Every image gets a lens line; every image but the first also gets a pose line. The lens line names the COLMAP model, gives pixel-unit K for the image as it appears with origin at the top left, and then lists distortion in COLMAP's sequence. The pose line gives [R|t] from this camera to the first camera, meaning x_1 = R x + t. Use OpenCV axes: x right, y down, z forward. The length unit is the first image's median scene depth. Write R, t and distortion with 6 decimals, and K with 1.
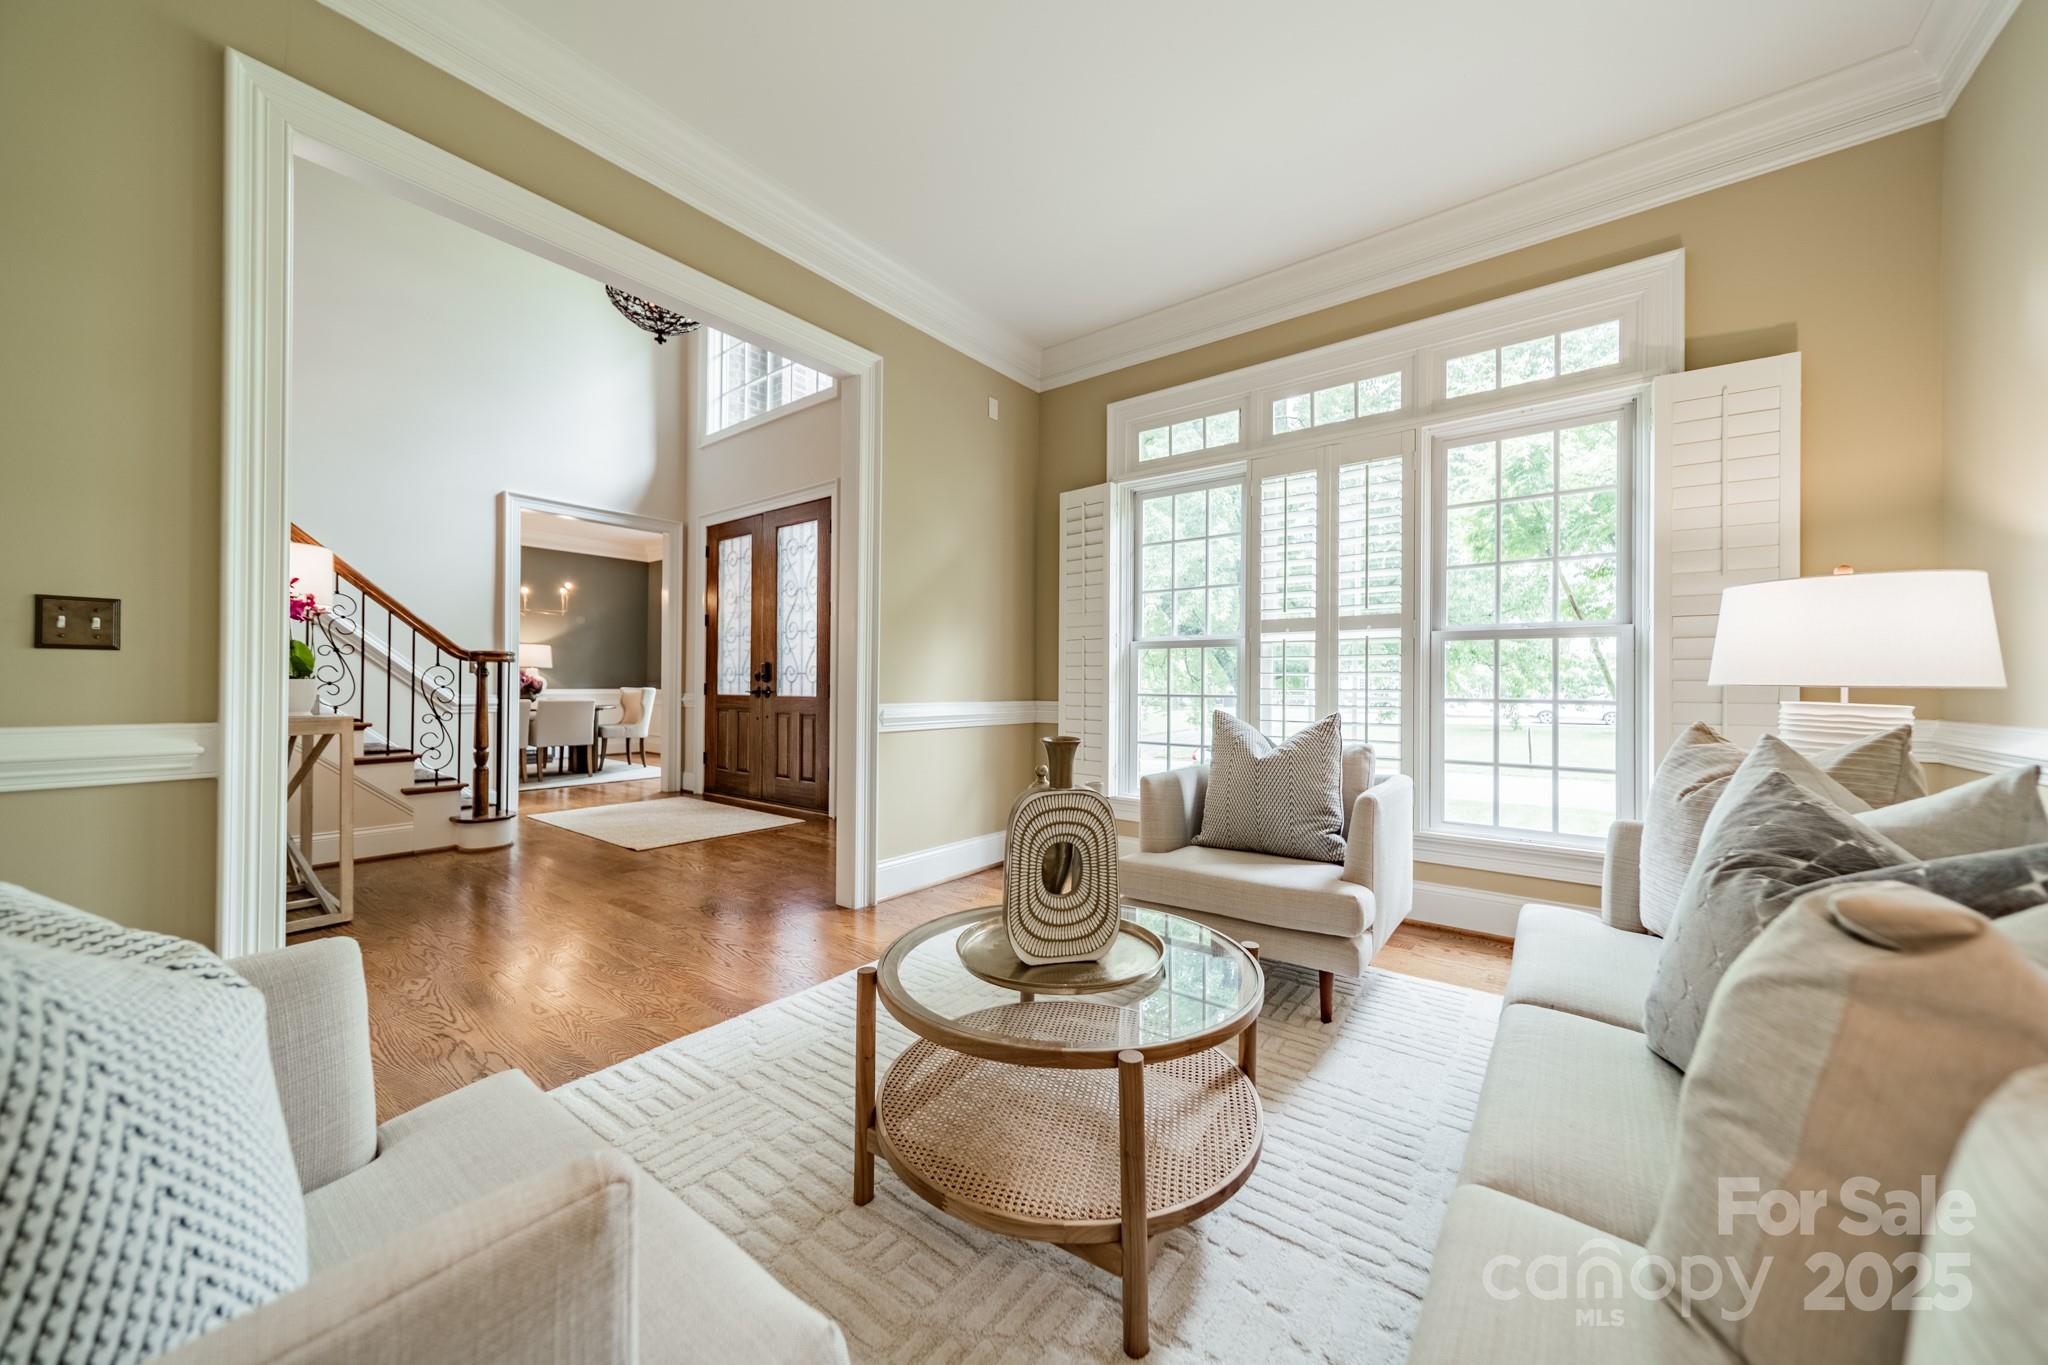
lens RADIAL K [[715.0, 0, 1027.1], [0, 715.0, 680.7], [0, 0, 1]] dist [0.008048, 0.000139]
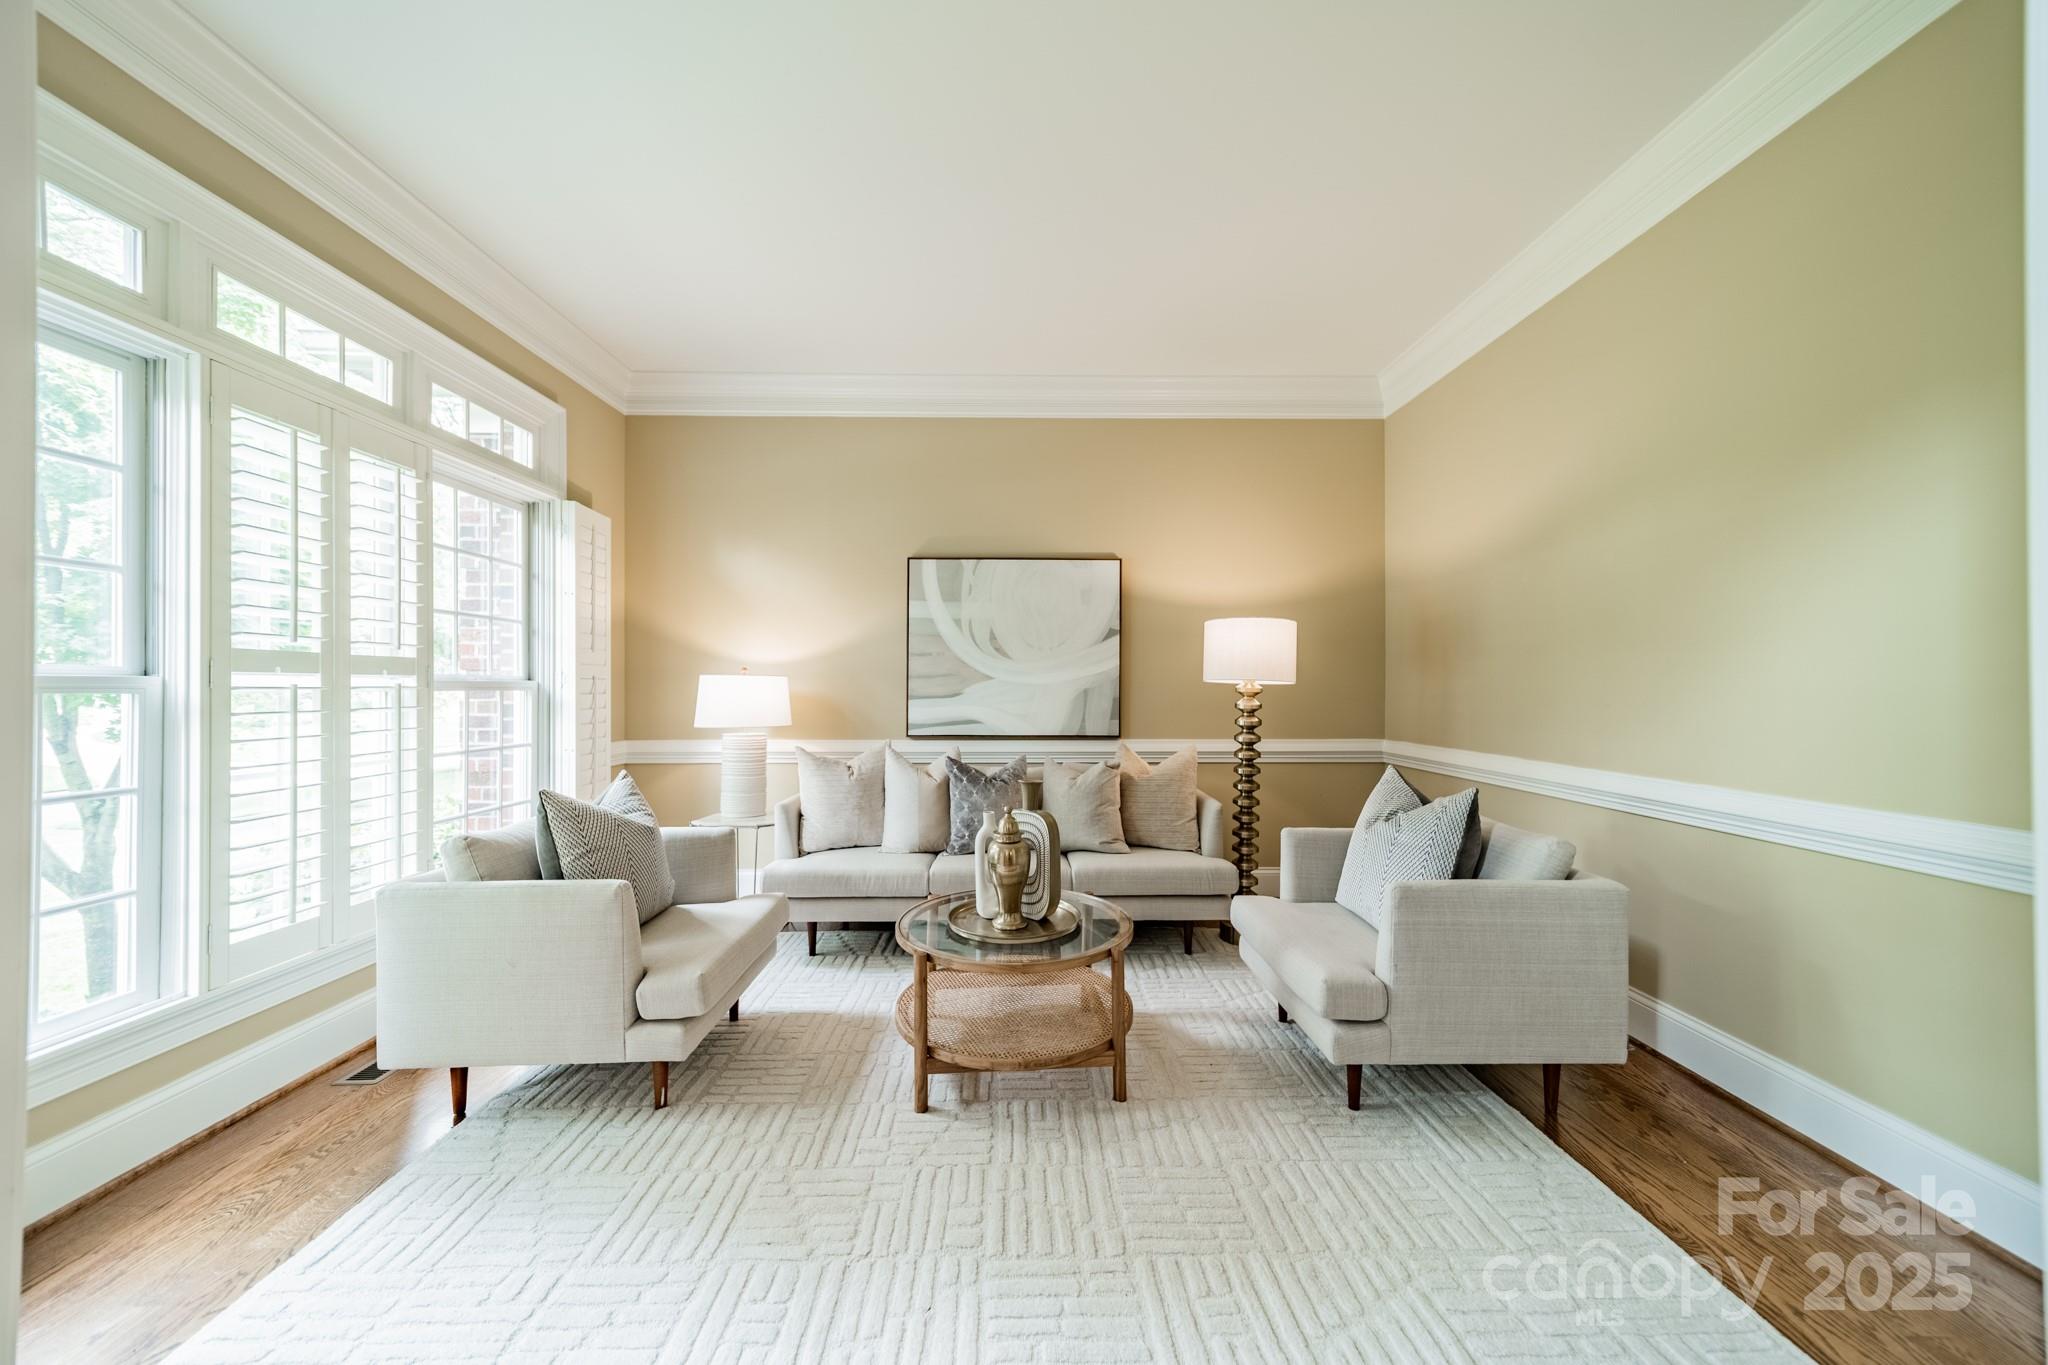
lens RADIAL K [[715.0, 0, 1027.1], [0, 715.0, 680.7], [0, 0, 1]] dist [0.008048, 0.000139]
pose [[-0.609749, 0.003397, 0.792587, -0.593338], [-0.004525, 0.999960, -0.007767, -0.064378], [-0.792581, -0.008323, -0.609709, 0.951931]]
